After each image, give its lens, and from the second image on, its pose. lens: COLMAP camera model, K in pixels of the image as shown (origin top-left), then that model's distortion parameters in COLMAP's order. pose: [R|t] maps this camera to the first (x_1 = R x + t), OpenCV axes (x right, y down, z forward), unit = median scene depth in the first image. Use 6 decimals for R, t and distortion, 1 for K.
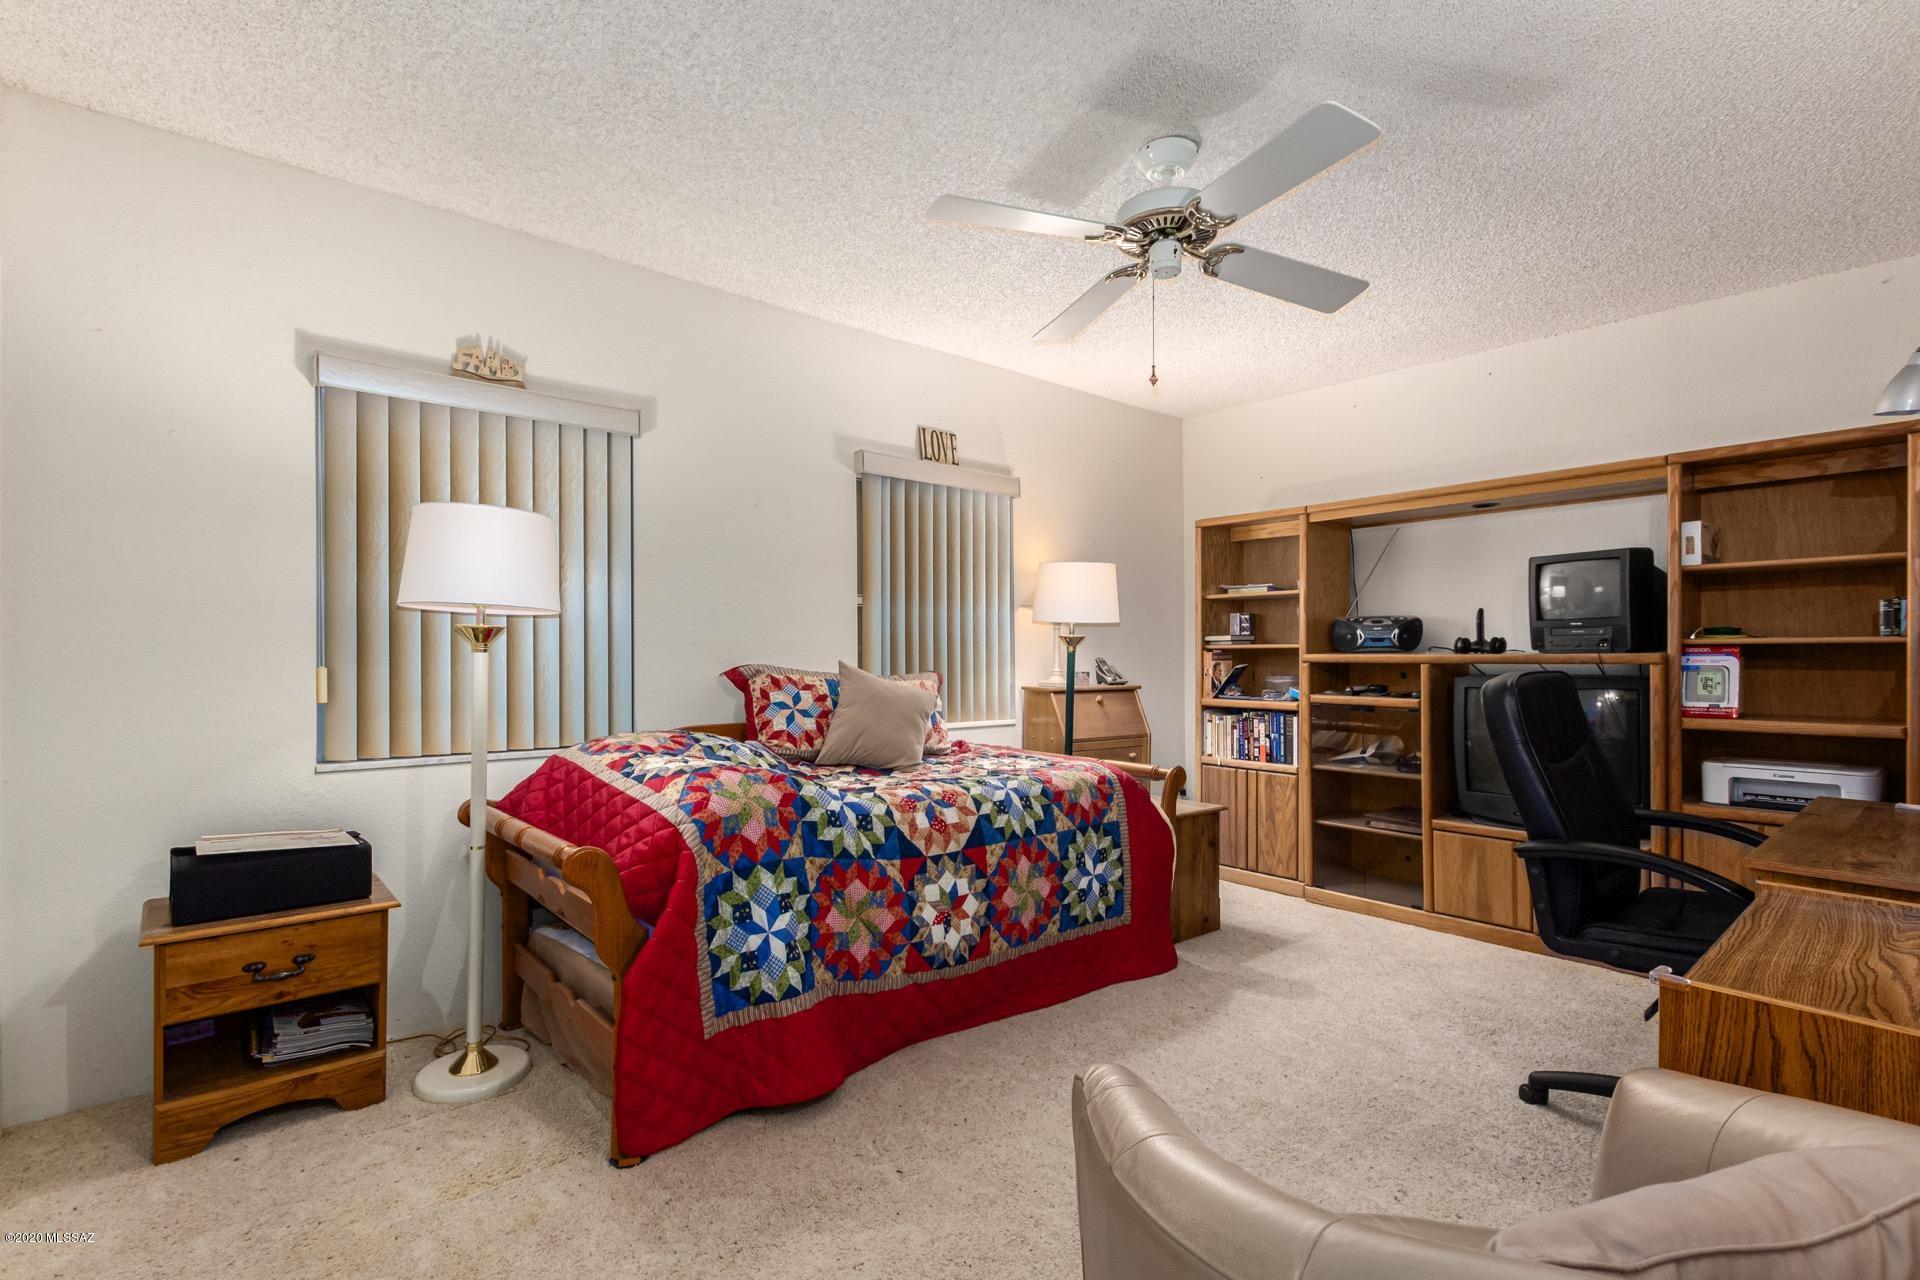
lens RADIAL K [[882.2, 0, 952.4], [0, 882.2, 632.5], [0, 0, 1]] dist [0.001188, -0.000406]
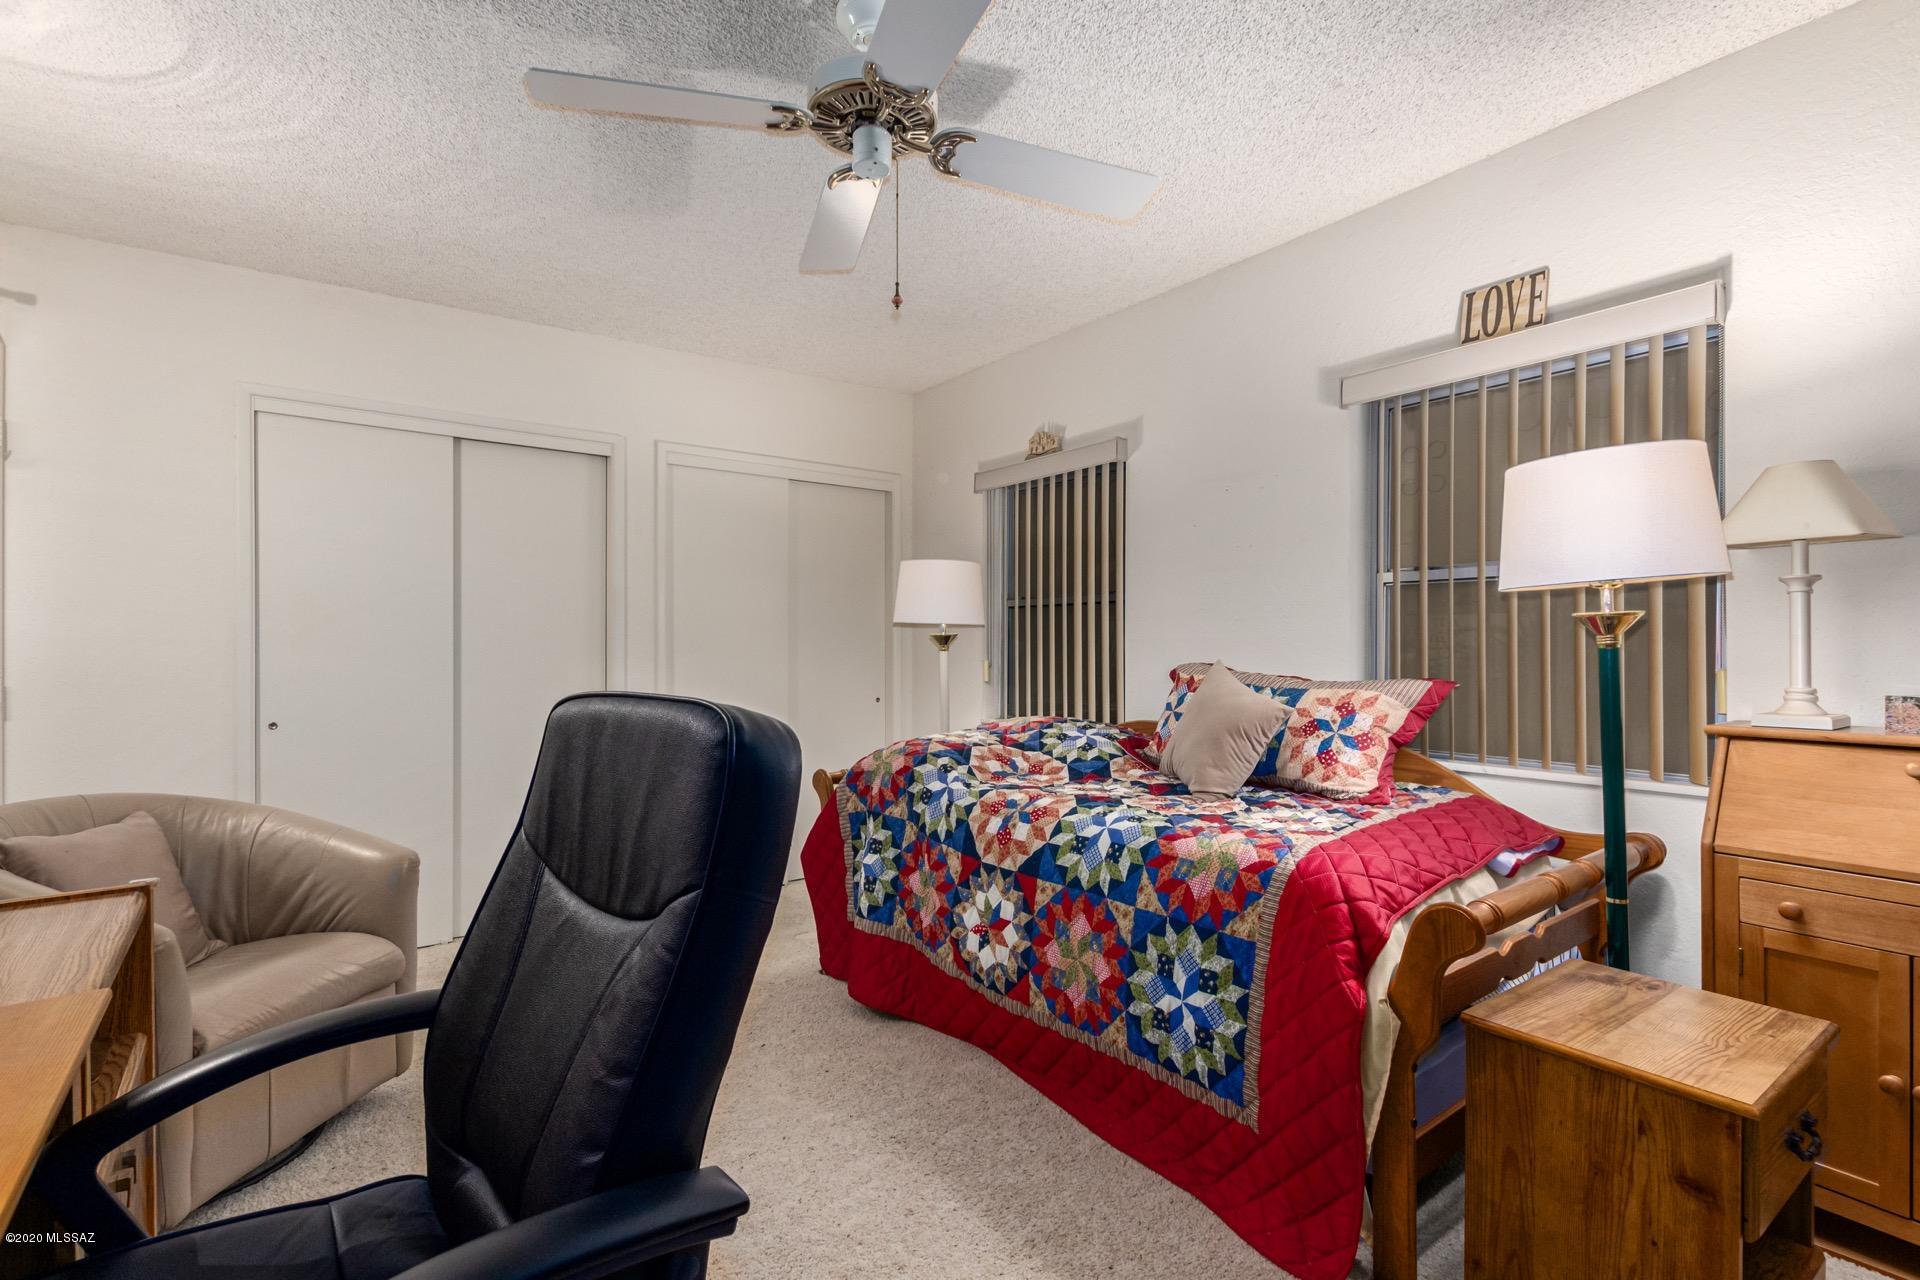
lens RADIAL K [[882.2, 0, 952.4], [0, 882.2, 632.5], [0, 0, 1]] dist [0.001188, -0.000406]
pose [[-0.049716, -0.025333, -0.998442, 0.867899], [0.022455, 0.999397, -0.026475, 0.025900], [0.998511, -0.023736, -0.049117, 0.939631]]
